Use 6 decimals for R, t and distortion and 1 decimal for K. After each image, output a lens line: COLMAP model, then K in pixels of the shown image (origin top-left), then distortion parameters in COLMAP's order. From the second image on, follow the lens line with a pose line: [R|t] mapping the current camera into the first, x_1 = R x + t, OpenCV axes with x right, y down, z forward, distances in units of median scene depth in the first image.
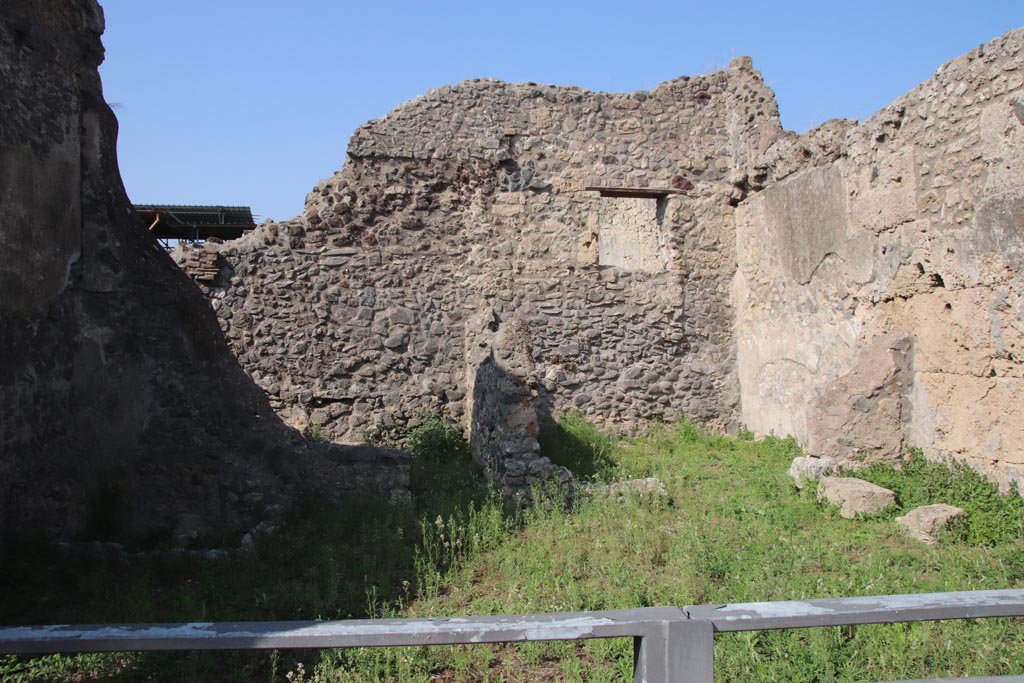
lens RADIAL K [[839.1, 0, 507.4], [0, 839.1, 343.2], [0, 0, 1]] dist [-0.081795, 0.062846]
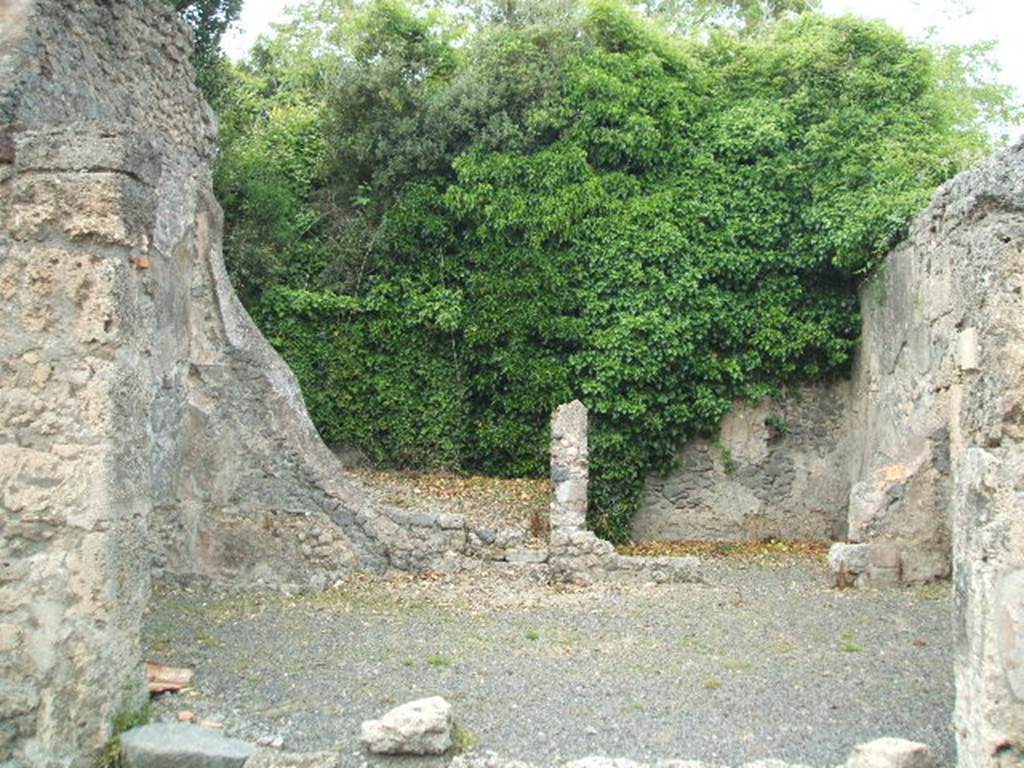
lens RADIAL K [[1134.3, 0, 512.3], [0, 1134.3, 376.3], [0, 0, 1]] dist [-0.067782, 0.000000]
pose [[0.985850, 0.023908, -0.165914, 0.129542], [-0.033584, 0.997879, -0.055757, 0.017276], [0.164229, 0.060540, 0.984563, -0.309487]]
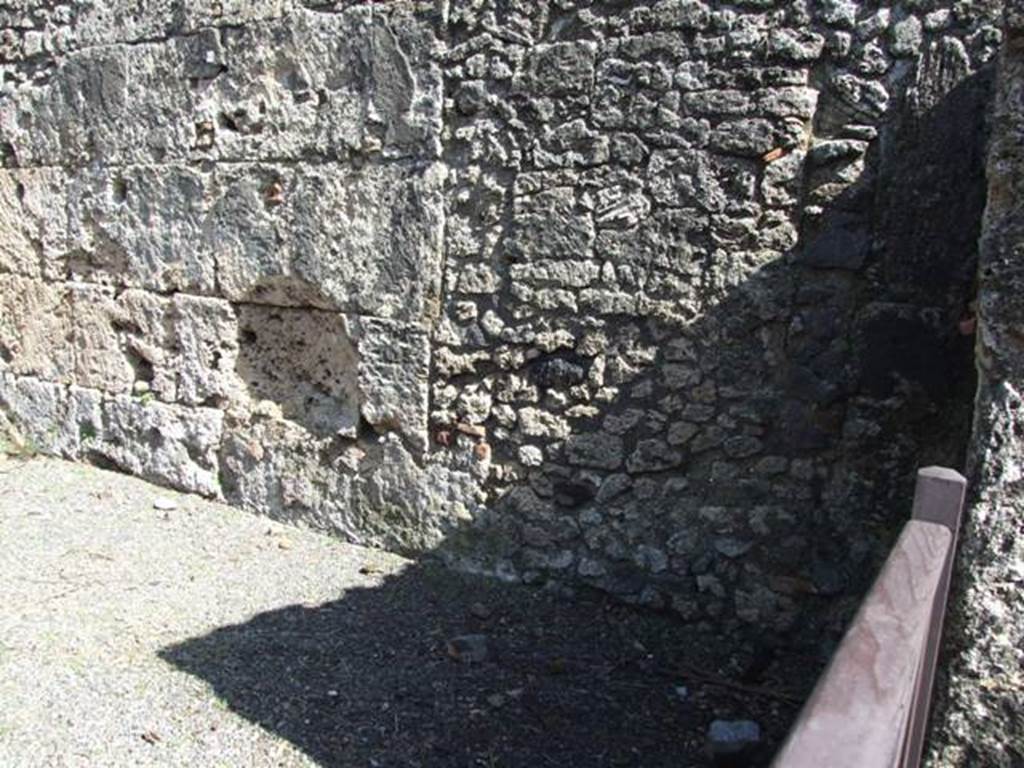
lens RADIAL K [[835.9, 0, 510.9], [0, 835.9, 369.0], [0, 0, 1]] dist [-0.048899, 0.048500]
pose [[0.568346, -0.008821, 0.822742, 0.098801], [-0.098400, 0.992037, 0.078611, 0.011464], [-0.816884, -0.125636, 0.562953, 0.102091]]
